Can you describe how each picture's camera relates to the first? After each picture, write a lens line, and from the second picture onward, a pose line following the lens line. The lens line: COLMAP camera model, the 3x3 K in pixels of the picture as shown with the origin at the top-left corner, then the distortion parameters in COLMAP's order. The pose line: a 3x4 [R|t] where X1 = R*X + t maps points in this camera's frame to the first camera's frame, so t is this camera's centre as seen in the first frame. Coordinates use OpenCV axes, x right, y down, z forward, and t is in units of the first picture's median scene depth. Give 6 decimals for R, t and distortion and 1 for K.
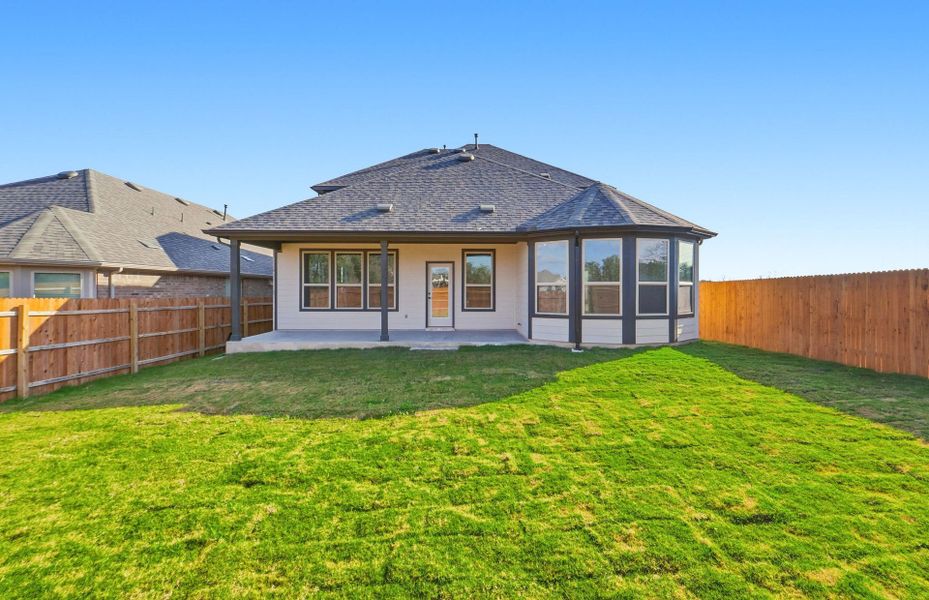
lens RADIAL K [[388.2, 0, 468.2], [0, 388.2, 293.1], [0, 0, 1]] dist [-0.002609, -0.000480]
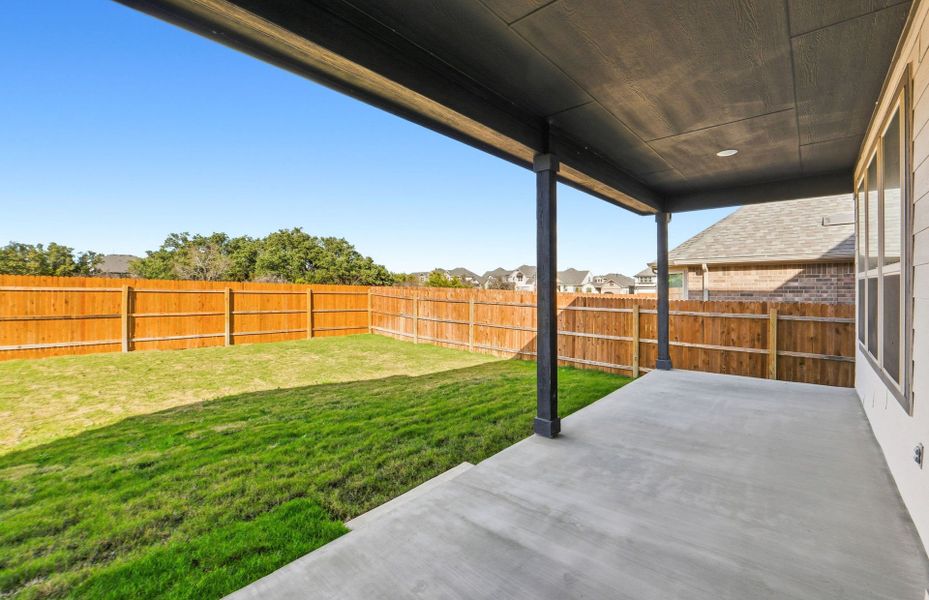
lens RADIAL K [[391.2, 0, 465.8], [0, 391.2, 294.0], [0, 0, 1]] dist [-0.003220, -0.000585]
pose [[-0.657785, 0.013136, -0.753091, 0.097898], [-0.000940, 0.999833, 0.018261, -0.012369], [0.753205, 0.012719, -0.657663, 1.012233]]
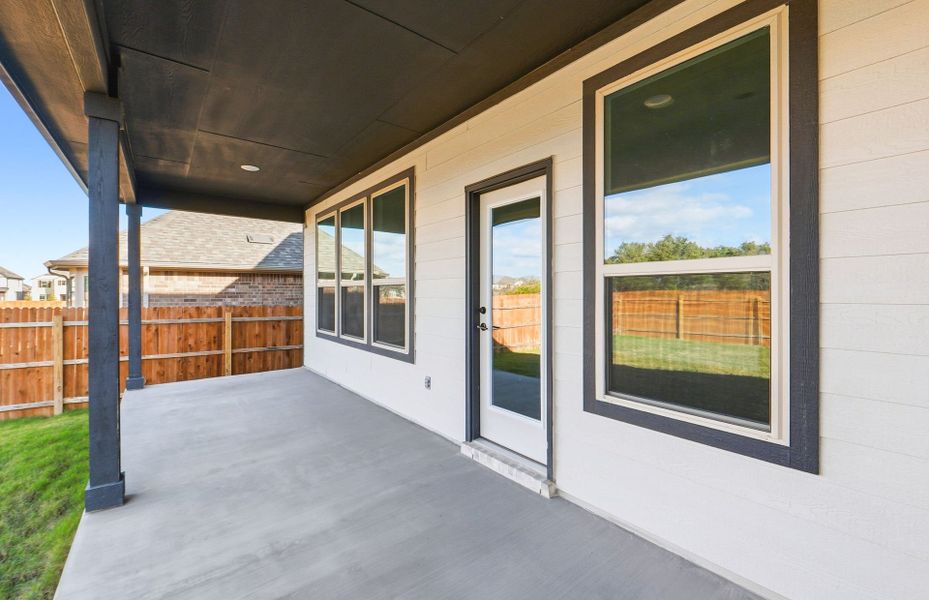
lens RADIAL K [[388.2, 0, 468.2], [0, 388.2, 293.1], [0, 0, 1]] dist [-0.002609, -0.000480]
pose [[0.610350, -0.001001, -0.792131, 0.107188], [-0.004595, 0.999978, -0.004804, -0.010085], [0.792118, 0.006572, 0.610332, 0.896512]]
